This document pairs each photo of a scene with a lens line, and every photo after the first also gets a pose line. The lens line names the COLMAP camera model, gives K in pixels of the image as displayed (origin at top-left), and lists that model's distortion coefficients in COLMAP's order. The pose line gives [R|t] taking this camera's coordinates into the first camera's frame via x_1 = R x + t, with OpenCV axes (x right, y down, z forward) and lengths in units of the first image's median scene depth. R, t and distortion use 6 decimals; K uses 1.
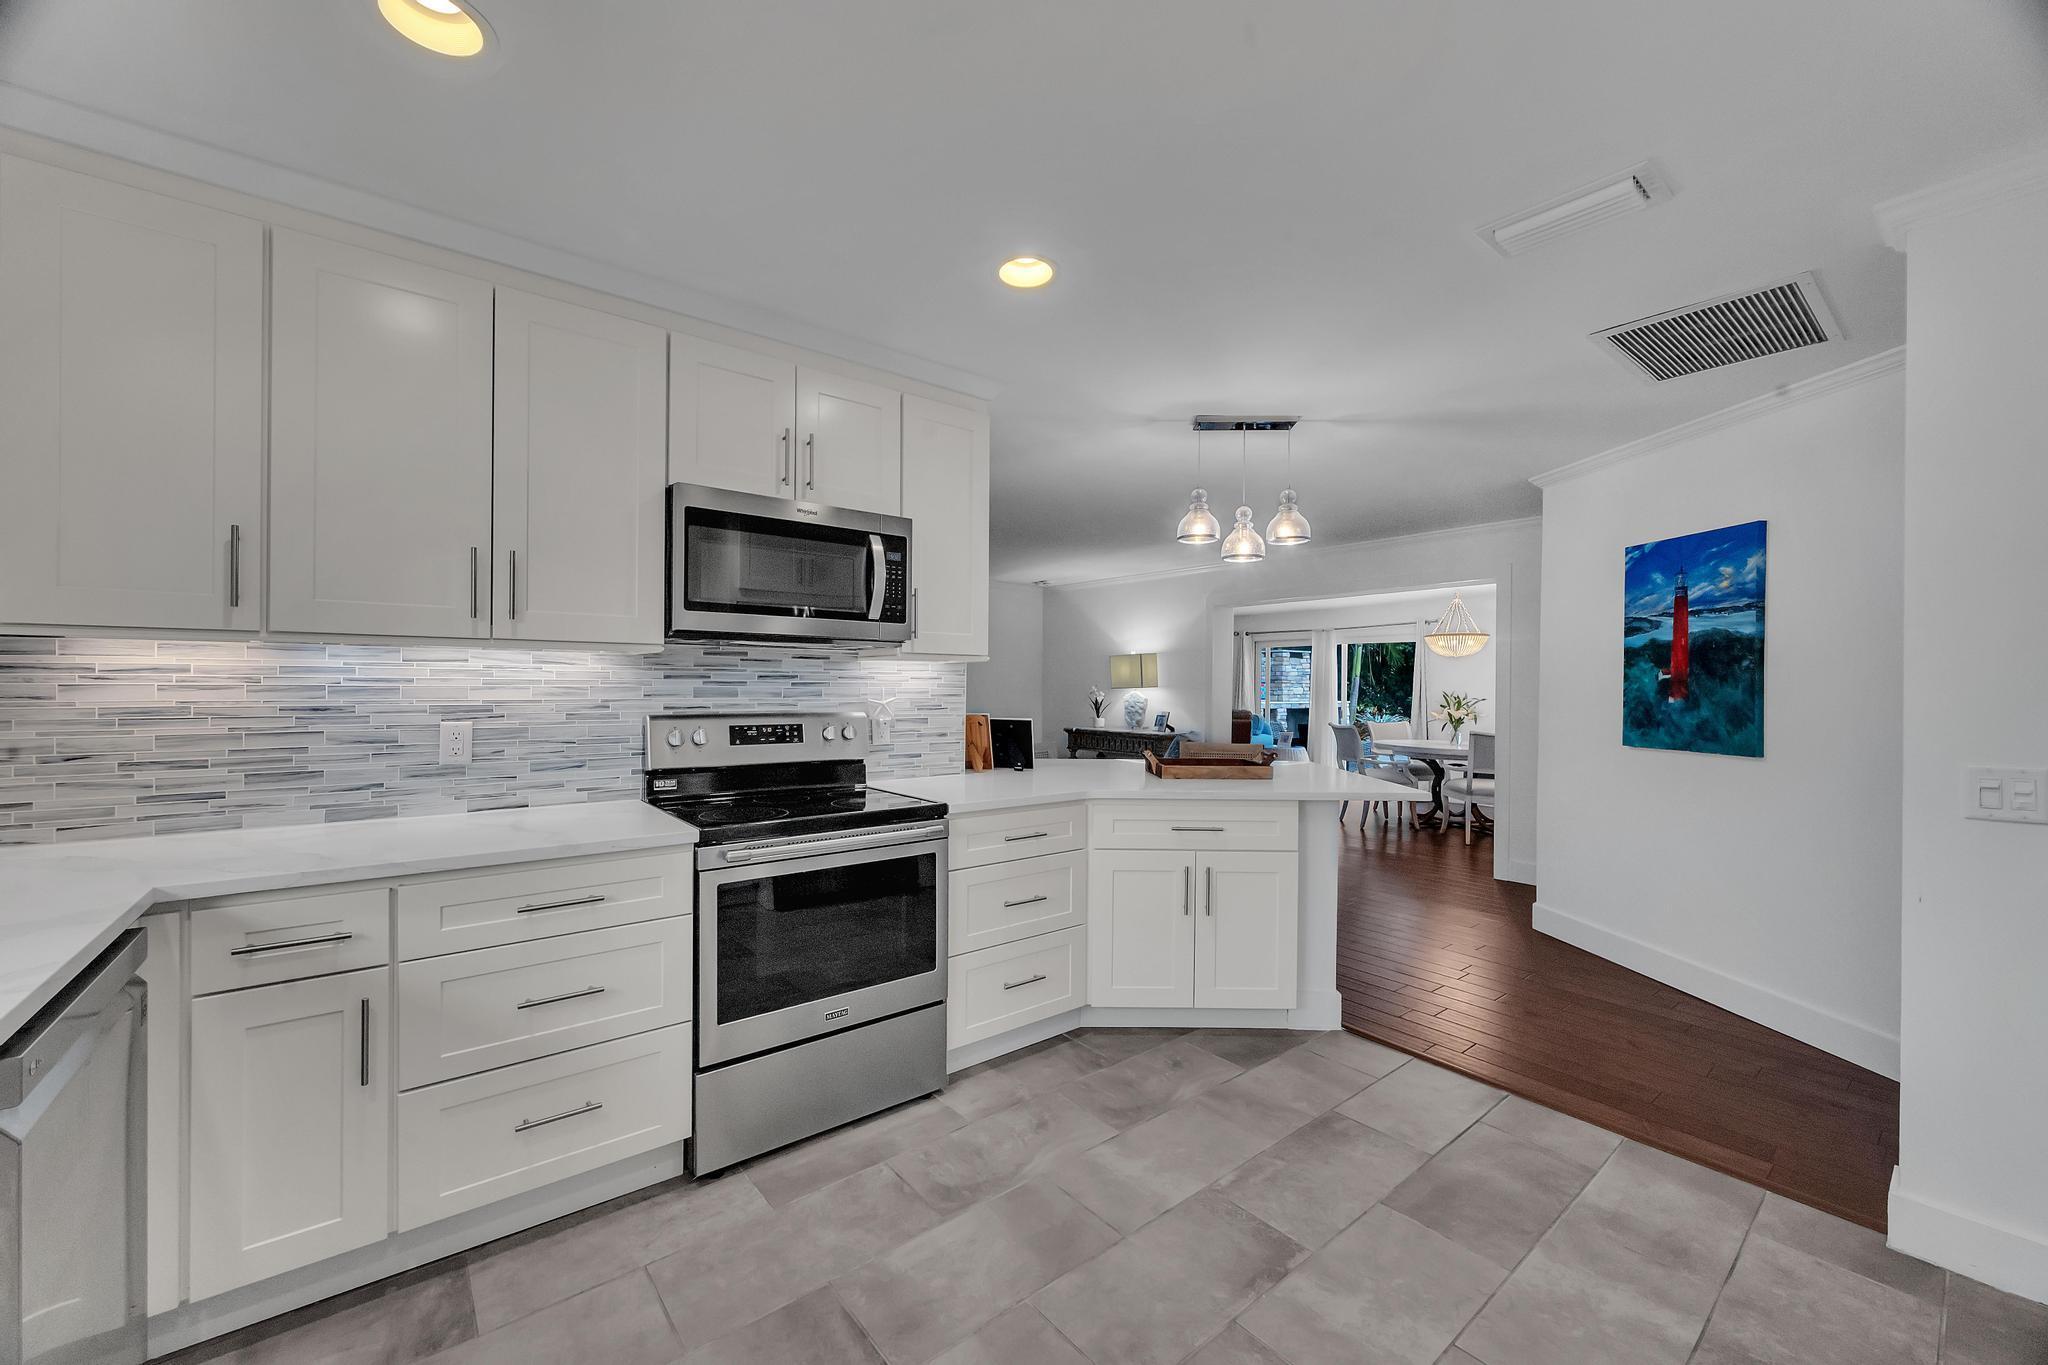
lens RADIAL K [[796.9, 0, 1006.6], [0, 796.9, 688.5], [0, 0, 1]] dist [-0.002388, -0.000469]
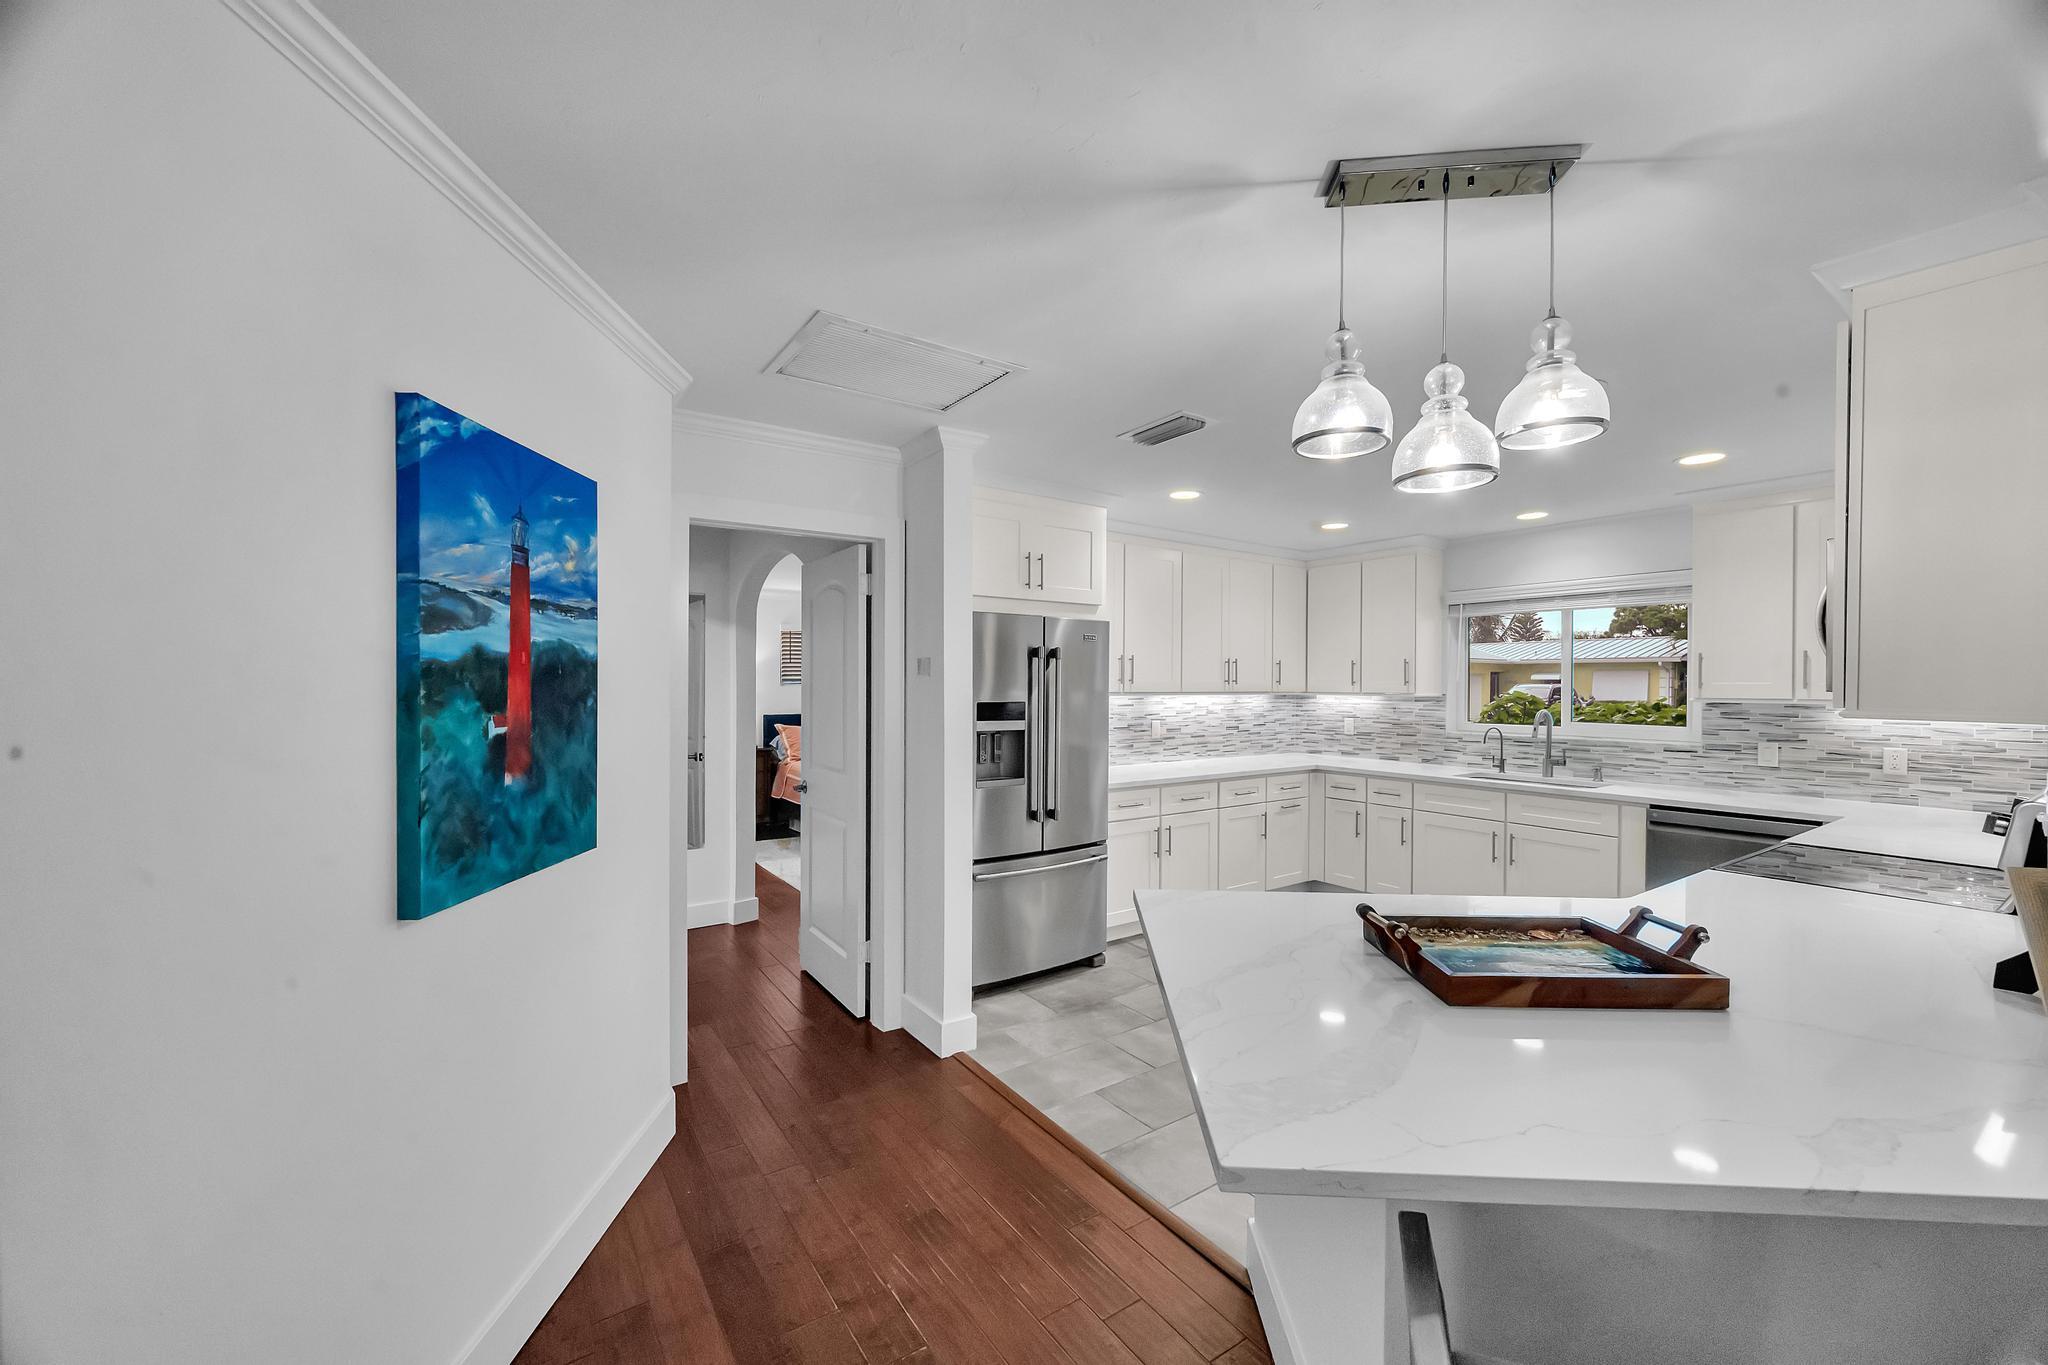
lens RADIAL K [[796.9, 0, 1027.2], [0, 796.9, 689.8], [0, 0, 1]] dist [-0.002388, -0.000469]
pose [[-0.998782, -0.008261, 0.048638, 0.501025], [-0.007683, 0.999898, 0.012060, -0.046836], [-0.048733, 0.011671, -0.998744, 1.453822]]
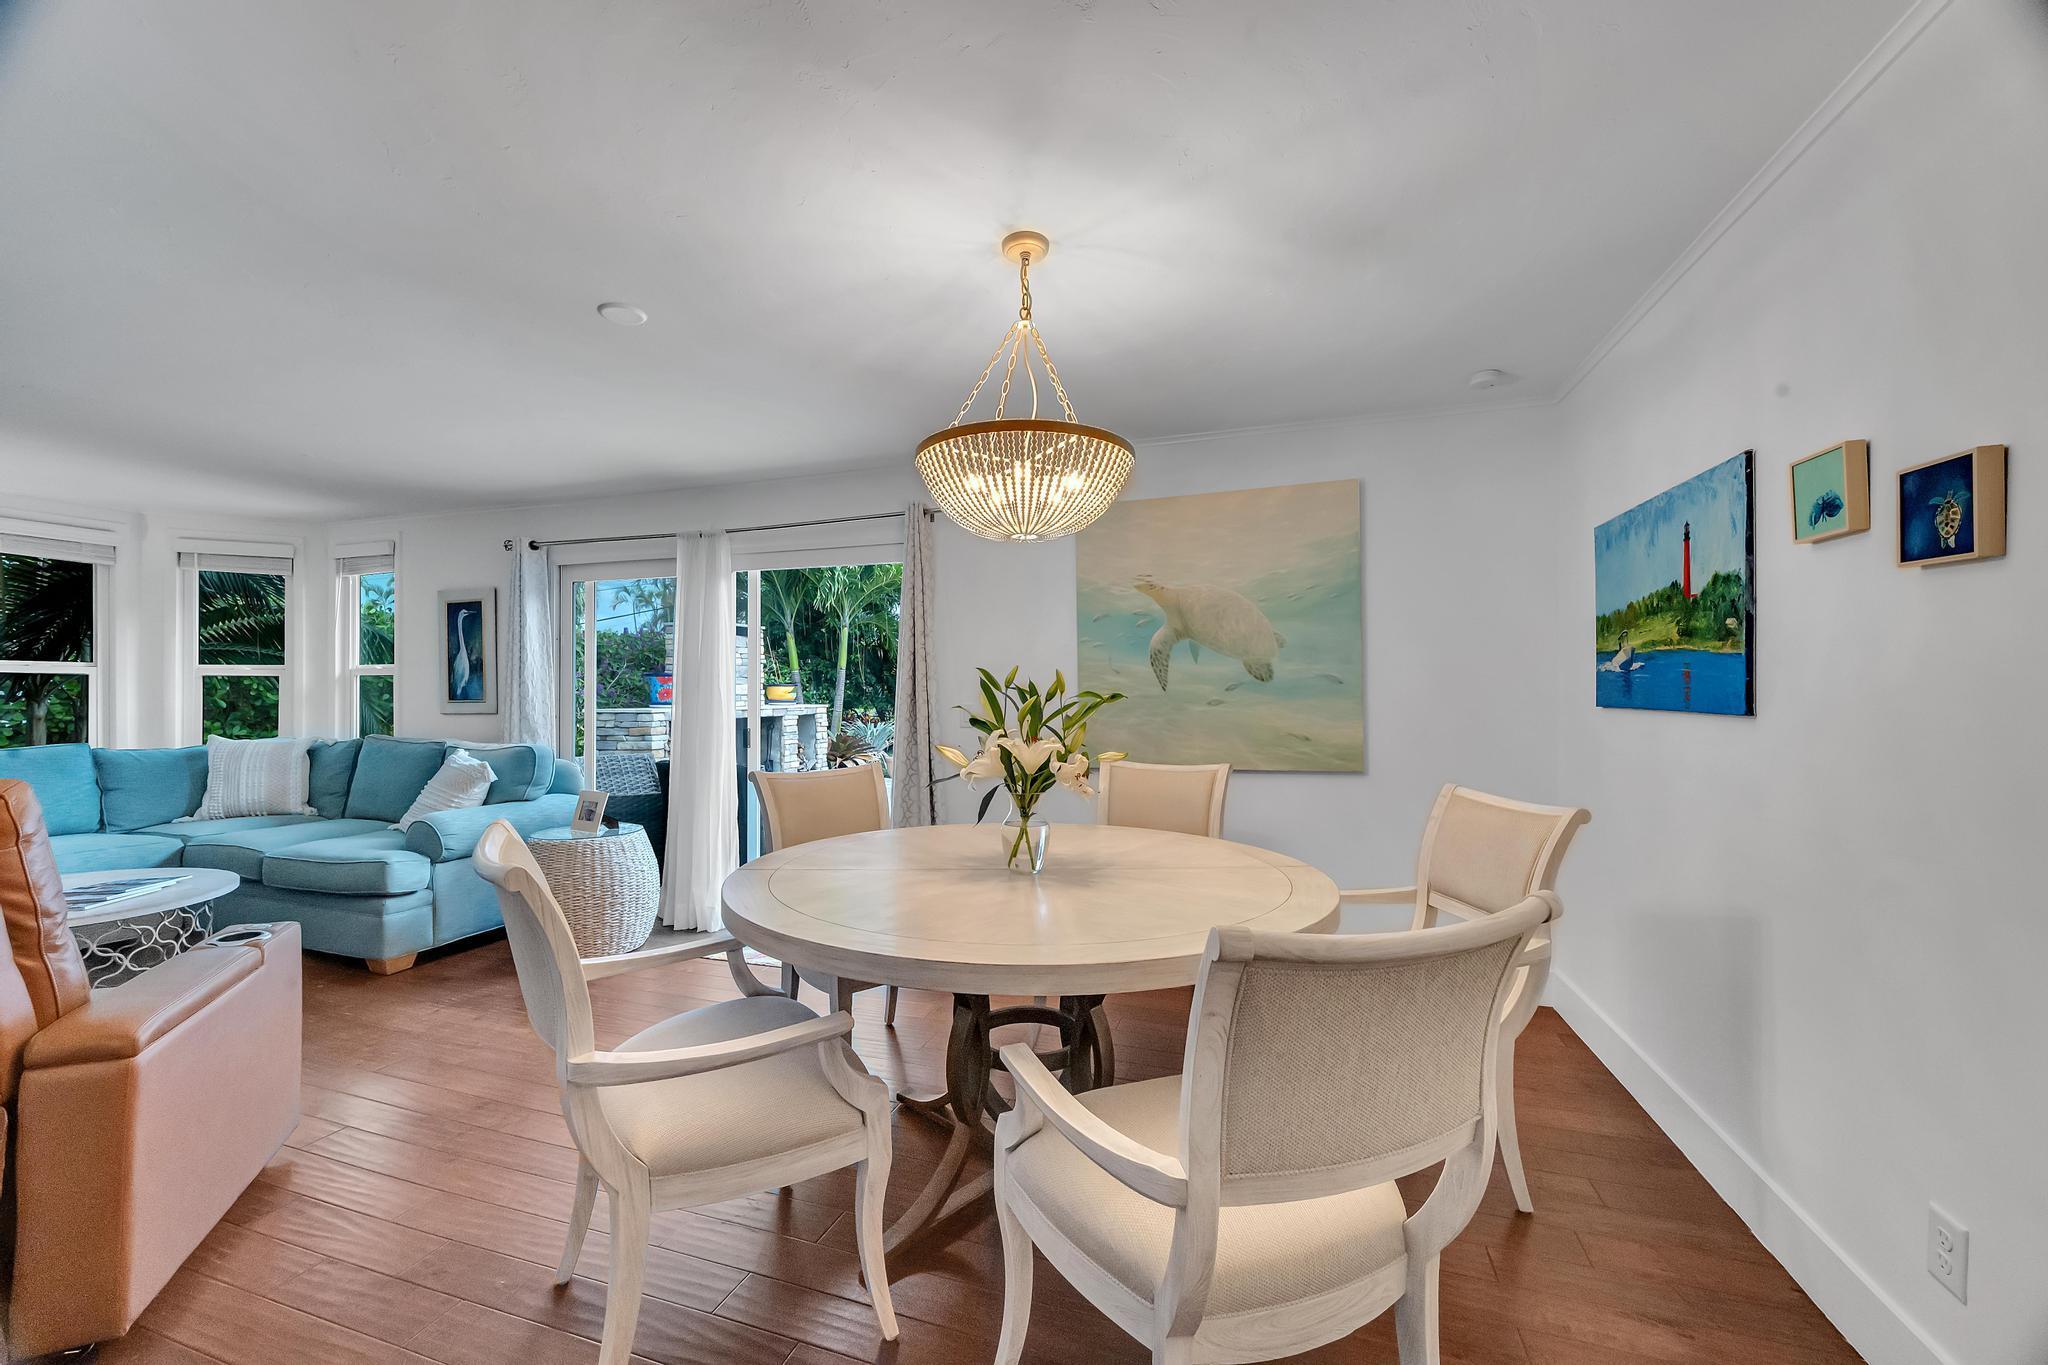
lens RADIAL K [[796.9, 0, 1017.9], [0, 796.9, 688.7], [0, 0, 1]] dist [-0.002388, -0.000469]
pose [[0.827412, -0.006178, 0.561561, 0.908916], [0.007492, 0.999972, -0.000038, 0.023851], [-0.561545, 0.004239, 0.827435, 1.718306]]
